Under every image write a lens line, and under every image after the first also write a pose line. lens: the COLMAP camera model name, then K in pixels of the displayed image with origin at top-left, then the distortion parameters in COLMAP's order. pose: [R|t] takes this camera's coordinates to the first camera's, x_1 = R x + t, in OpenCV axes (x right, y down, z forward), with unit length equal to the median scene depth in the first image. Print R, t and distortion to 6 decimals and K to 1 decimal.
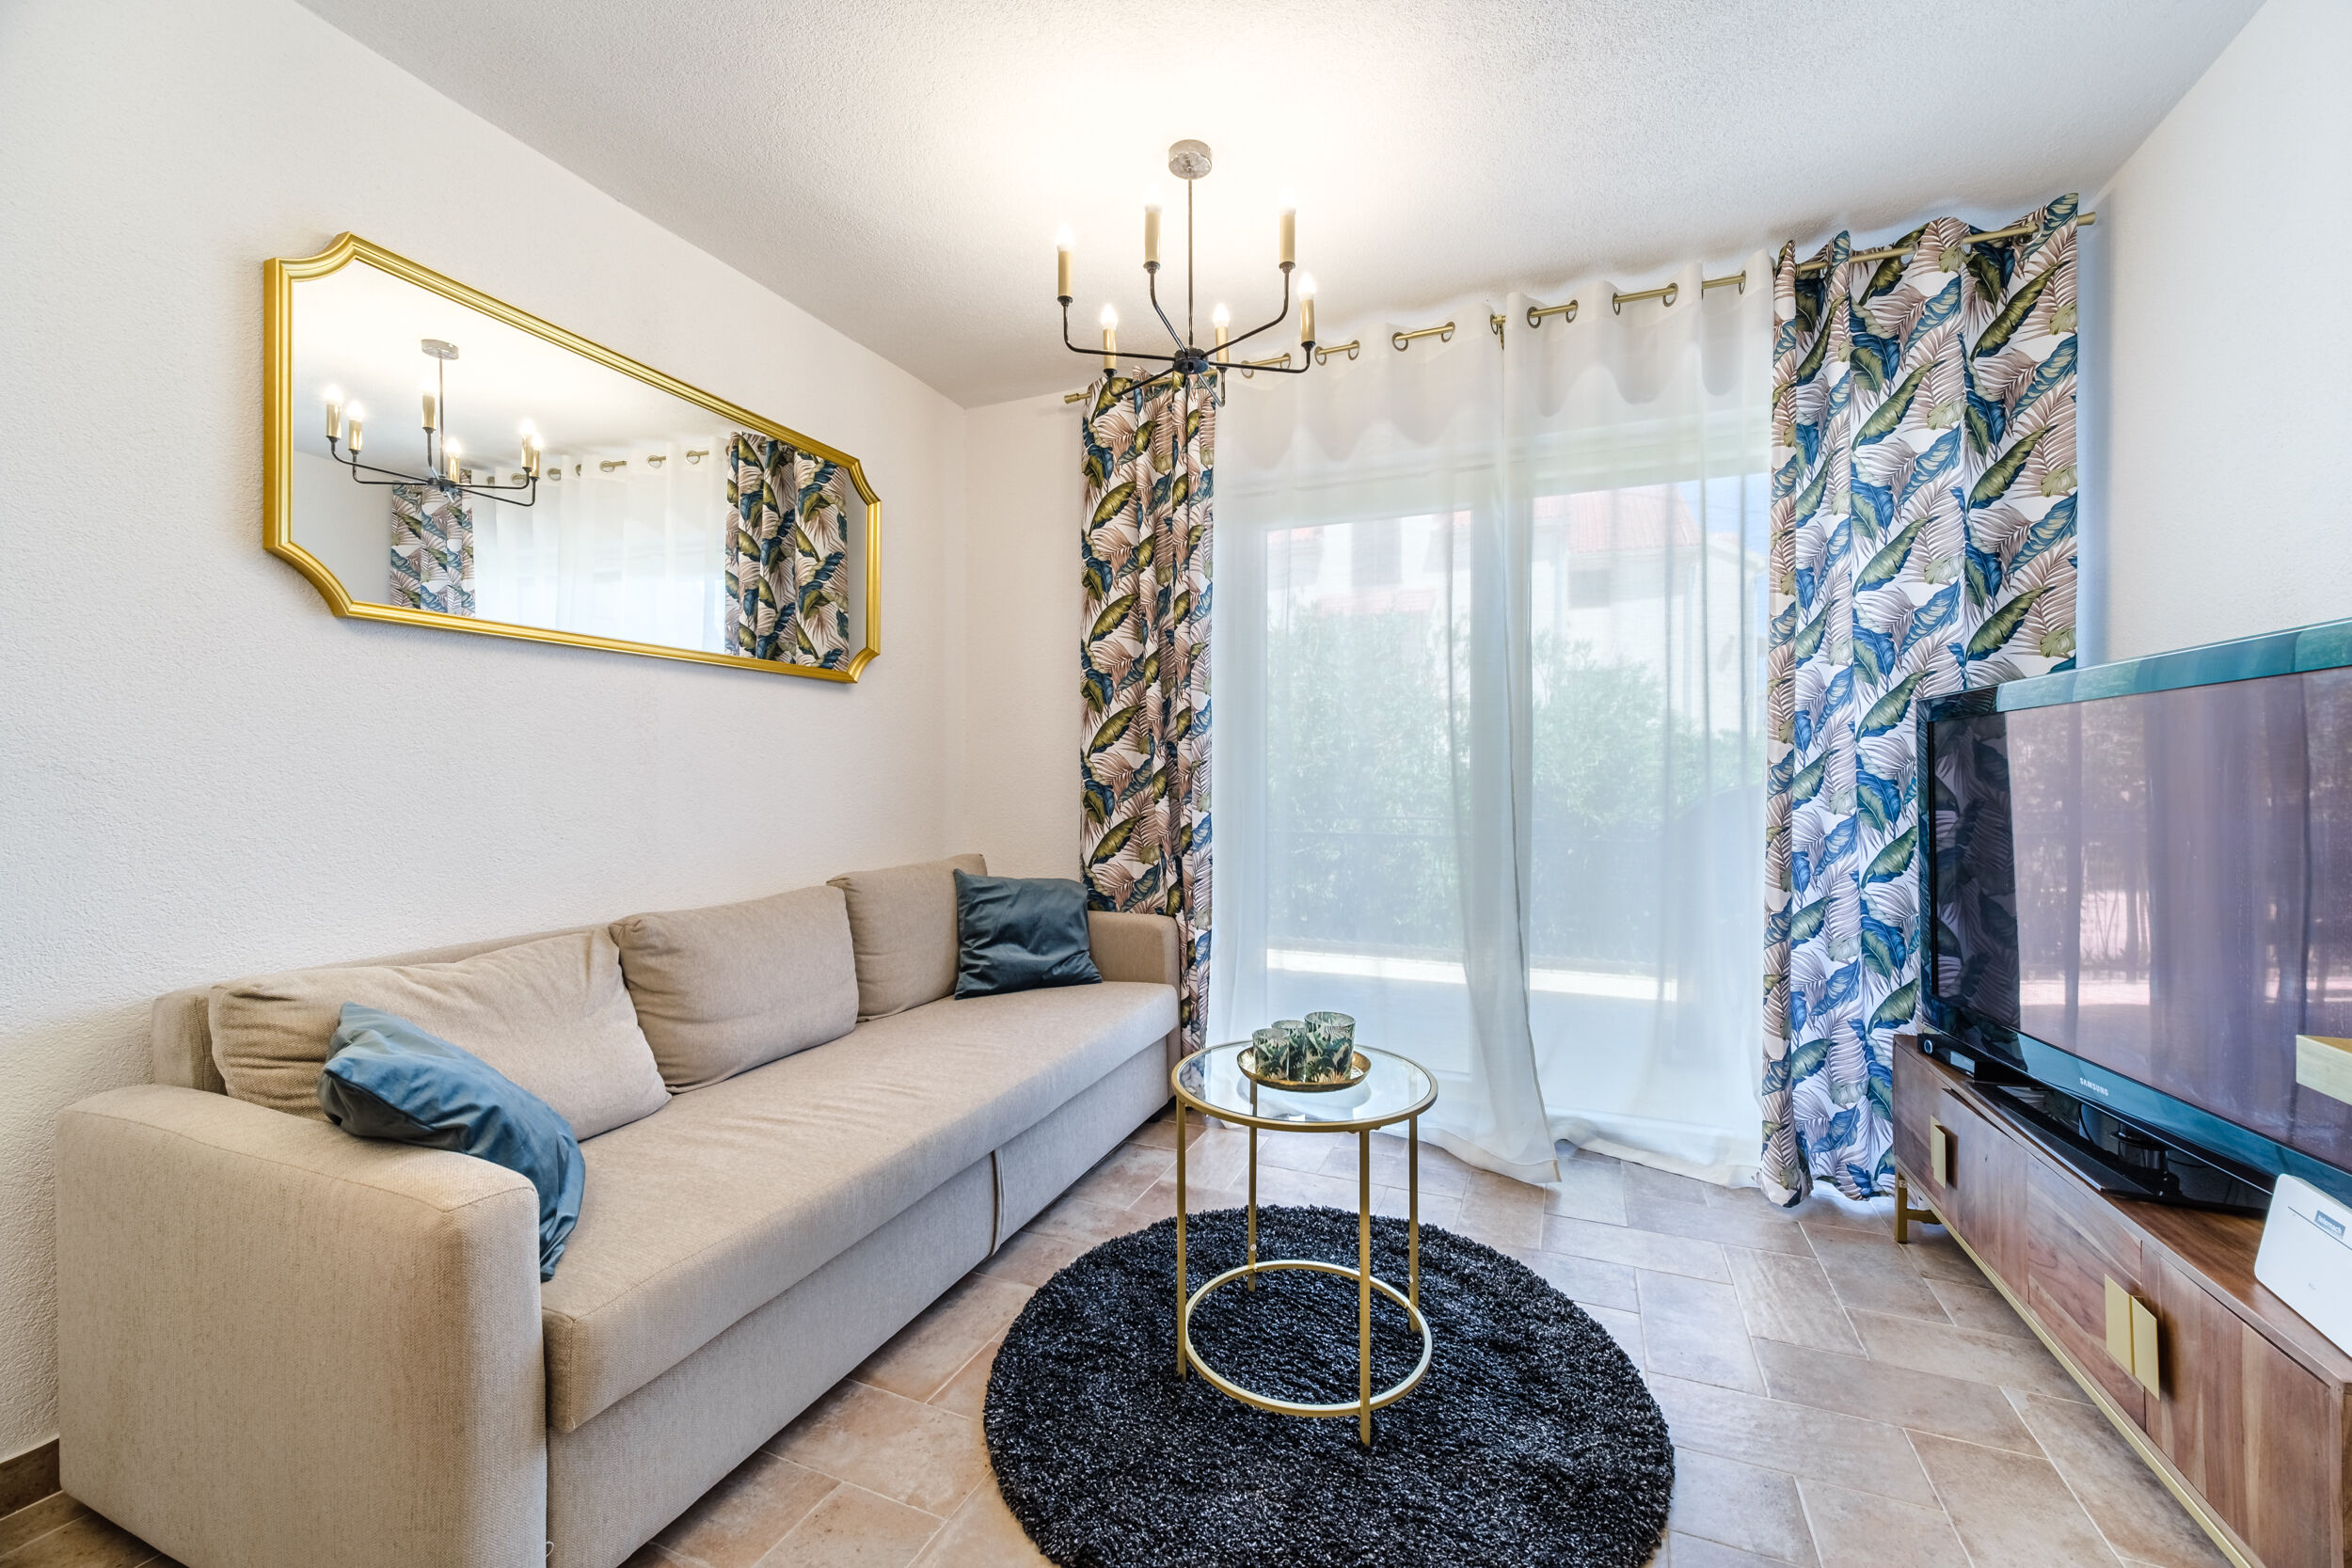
lens RADIAL K [[925.1, 0, 1187.6], [0, 925.1, 784.8], [0, 0, 1]] dist [-0.010055, -0.000099]
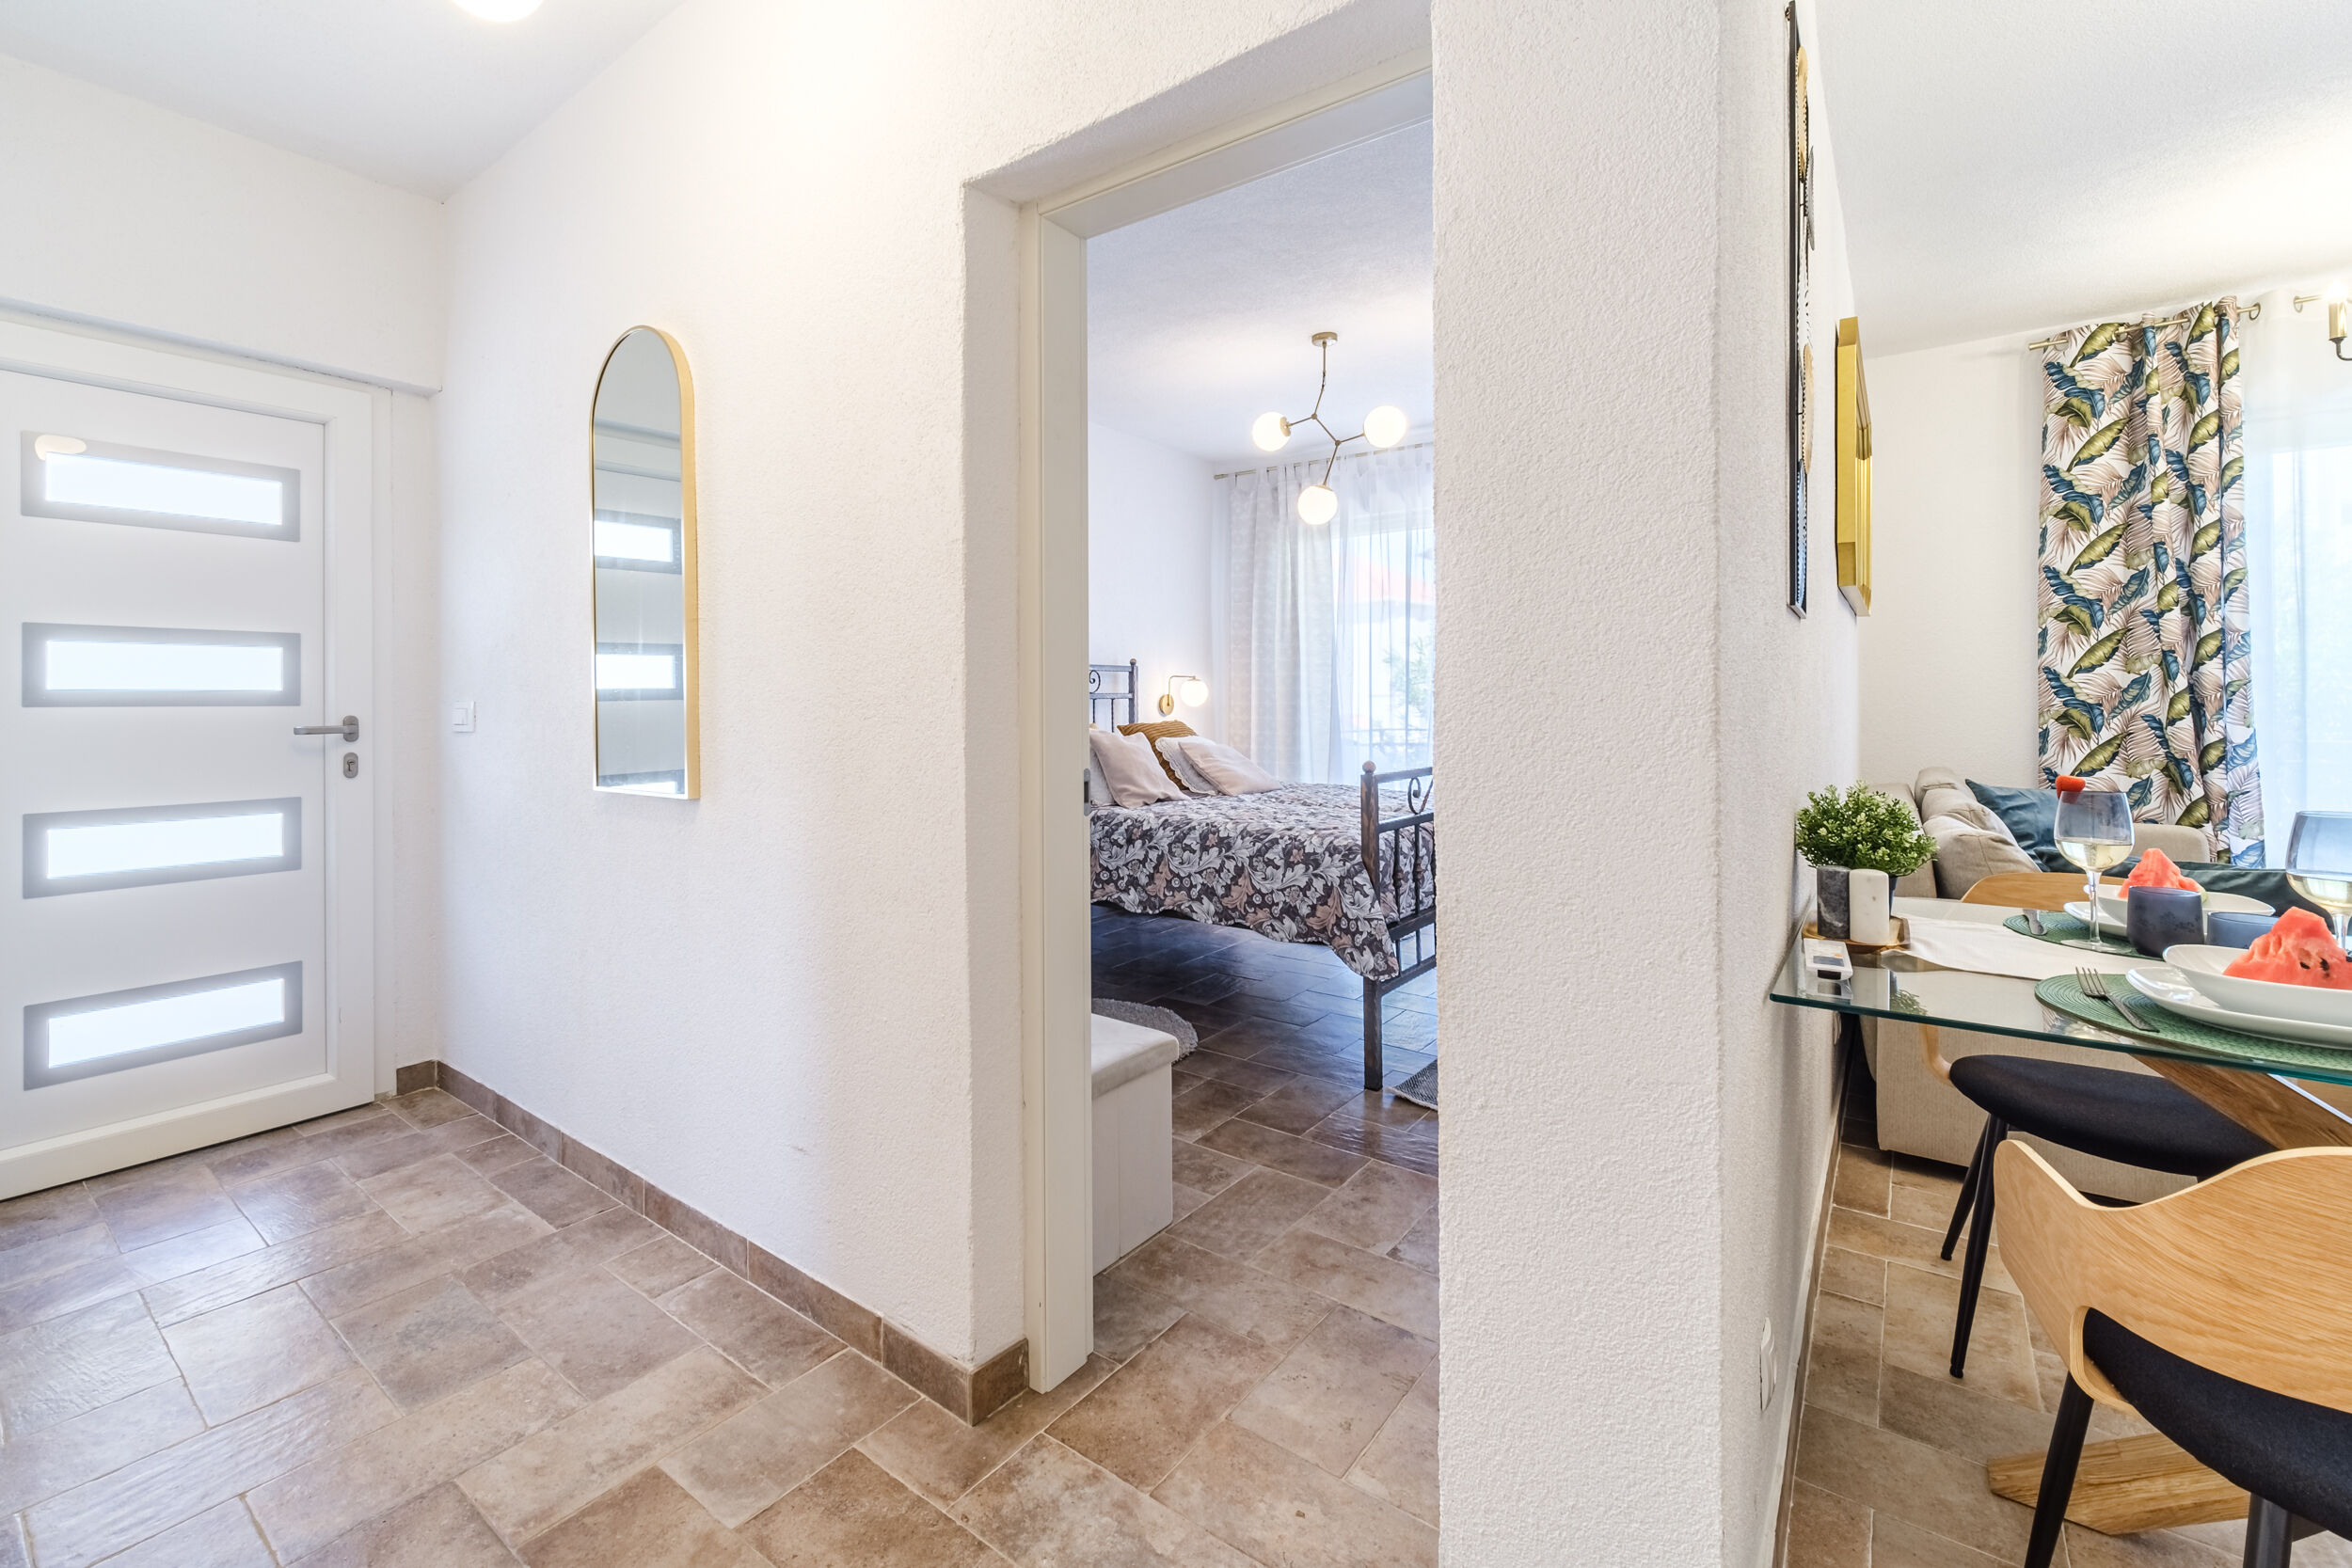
lens RADIAL K [[1024.4, 0, 1078.1], [0, 1024.4, 699.9], [0, 0, 1]] dist [-0.017158, 0.005065]
pose [[0.958145, -0.007747, -0.286178, -1.005930], [0.004720, 0.999925, -0.011264, 0.004562], [0.286244, 0.009442, 0.958110, -0.522536]]
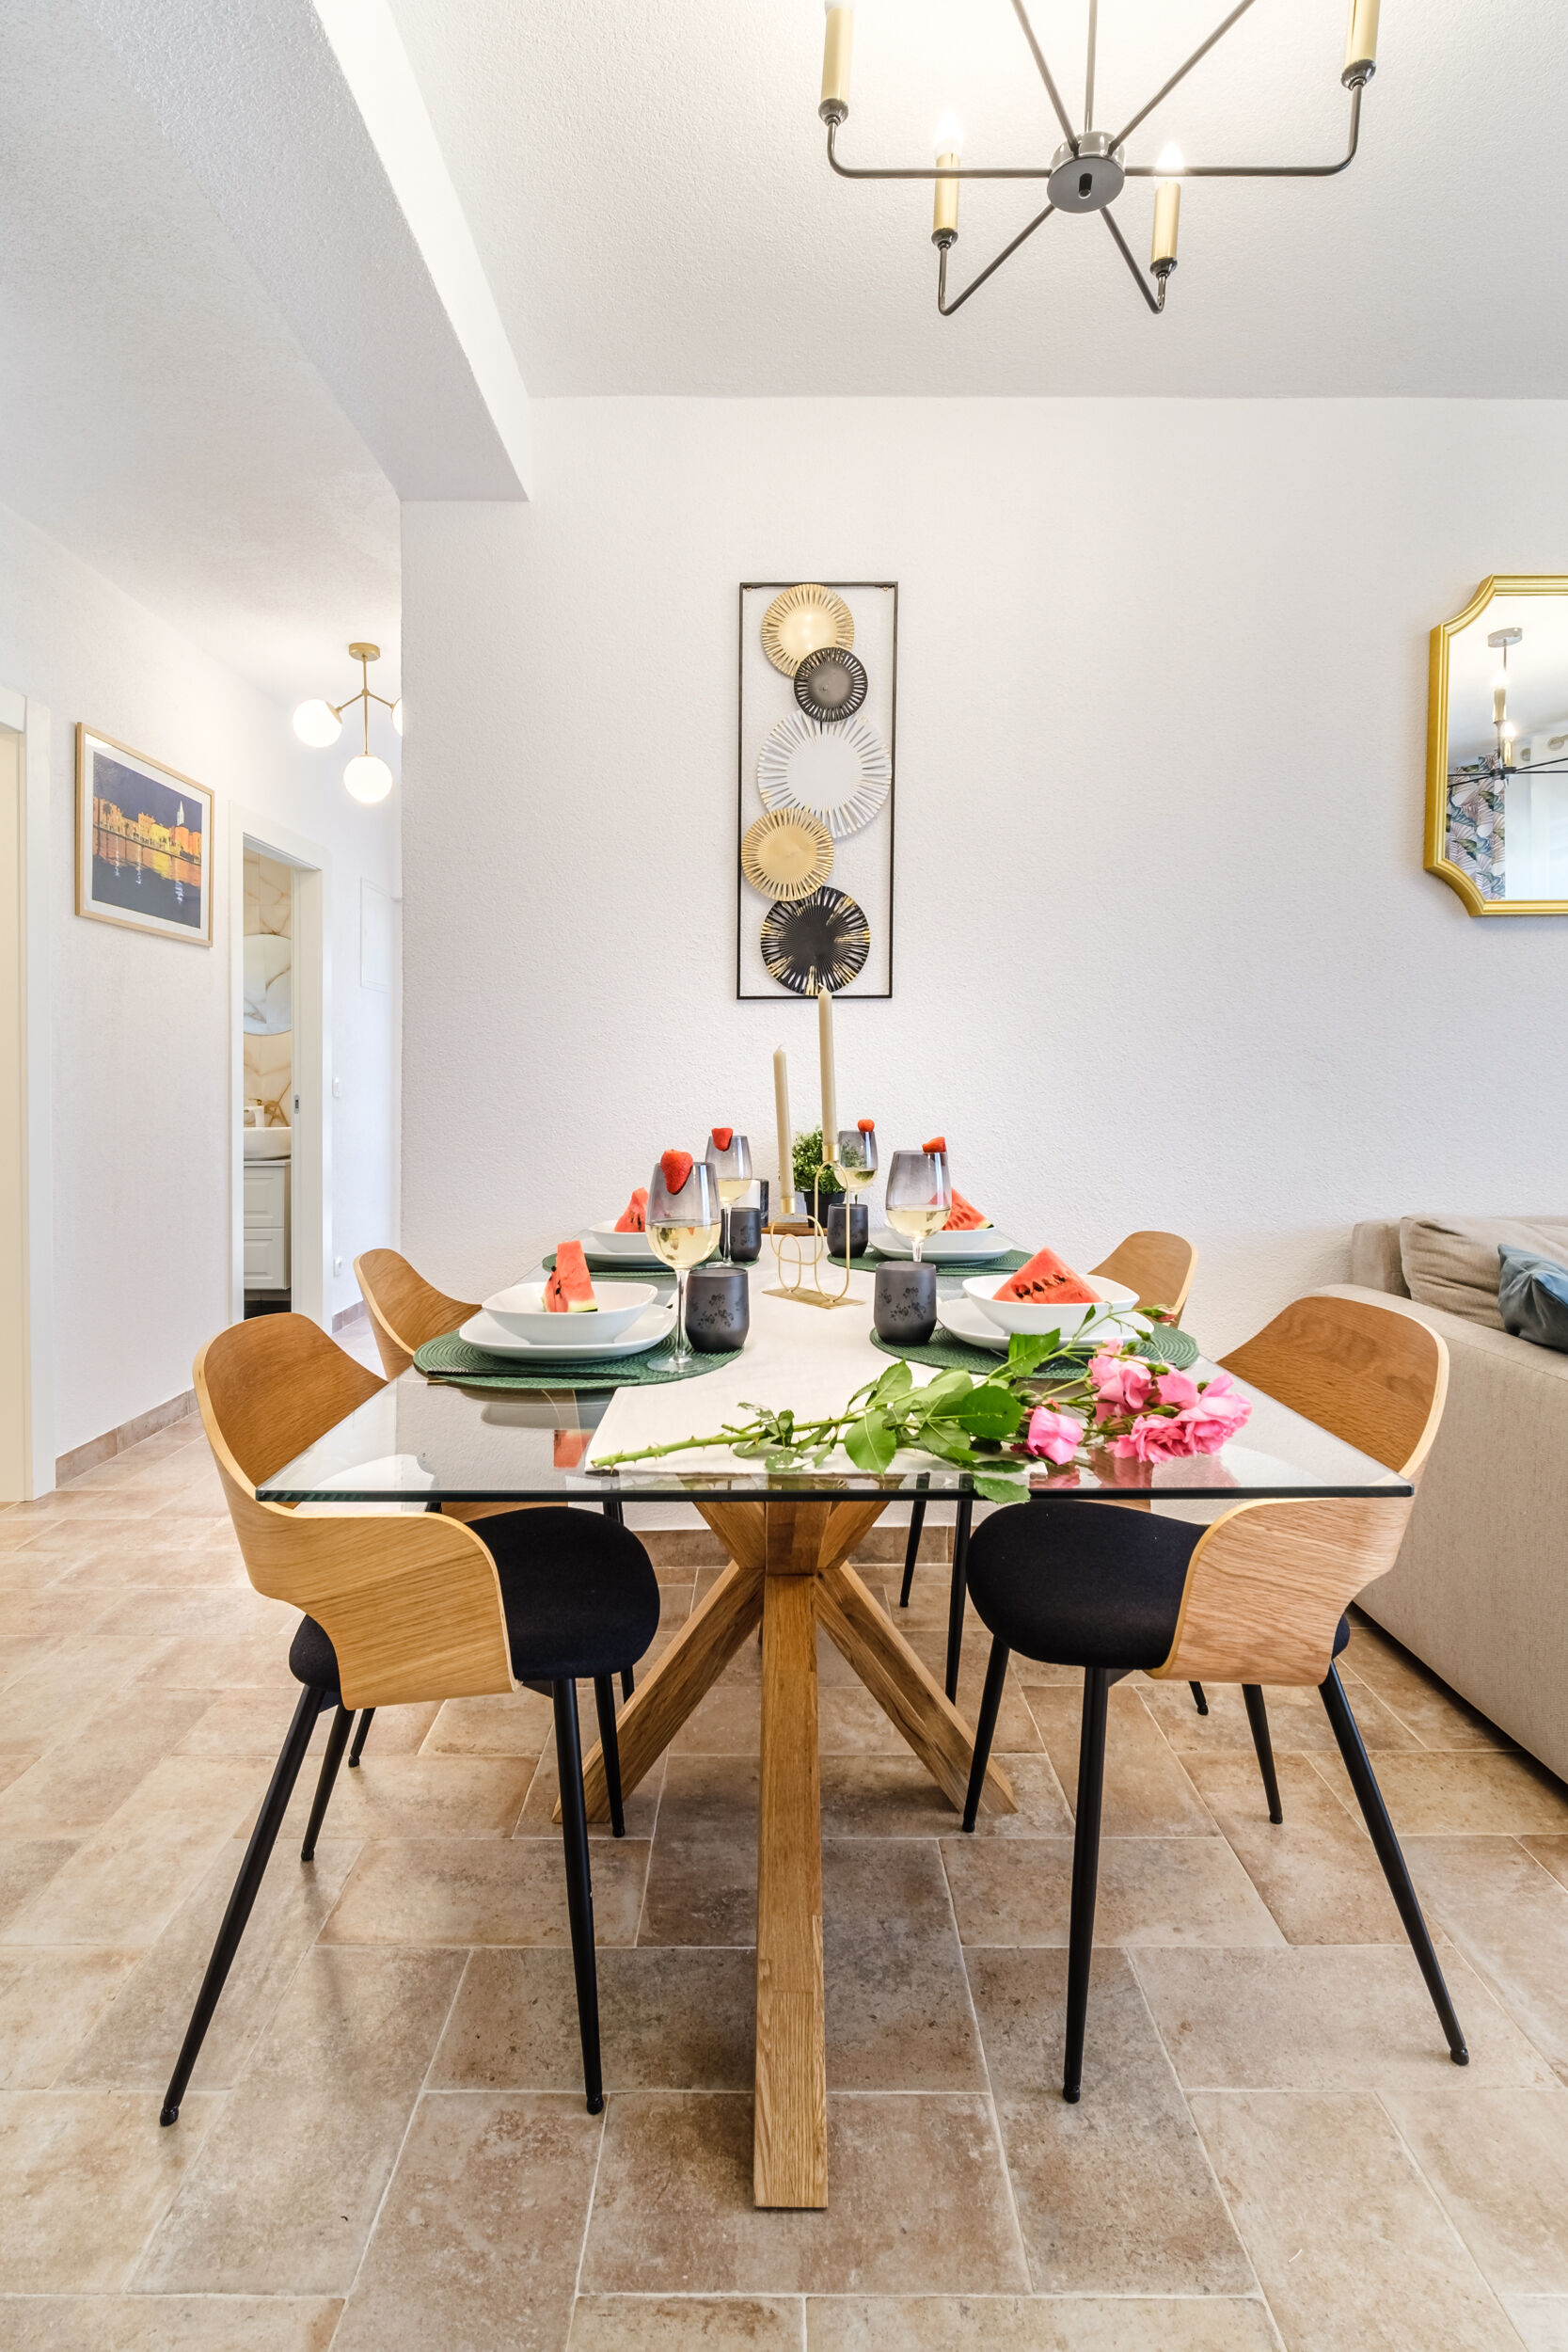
lens RADIAL K [[1114.6, 0, 780.8], [0, 1114.6, 1114.9], [0, 0, 1]] dist [0.002837, 0.000072]
pose [[0.376002, 0.015383, -0.926491, 0.031814], [0.004540, 0.999820, 0.018443, 0.022589], [0.926608, -0.011141, 0.375865, -0.210520]]
